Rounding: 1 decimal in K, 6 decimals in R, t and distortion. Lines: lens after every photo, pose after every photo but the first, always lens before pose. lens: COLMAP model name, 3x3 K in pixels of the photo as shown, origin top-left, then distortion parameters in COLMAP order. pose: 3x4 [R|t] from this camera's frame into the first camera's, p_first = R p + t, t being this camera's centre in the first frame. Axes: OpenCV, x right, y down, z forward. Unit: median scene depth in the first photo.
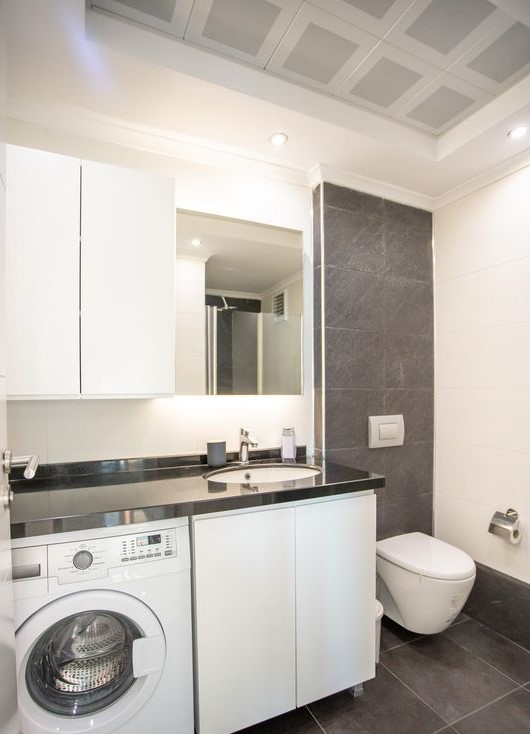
lens RADIAL K [[412.8, 0, 266.6], [0, 412.8, 391.9], [0, 0, 1]] dist [0.000169, -0.000173]
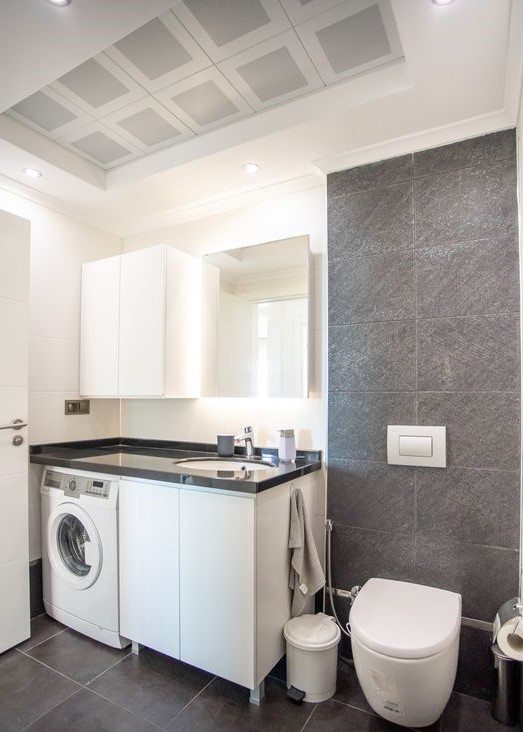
lens RADIAL K [[406.4, 0, 262.5], [0, 406.4, 392.6], [0, 0, 1]] dist [0.001818, 0.001309]
pose [[0.587684, -0.005691, -0.809071, 0.784765], [-0.010309, 0.999841, -0.014521, 0.008995], [0.809025, 0.016874, 0.587532, 0.326233]]
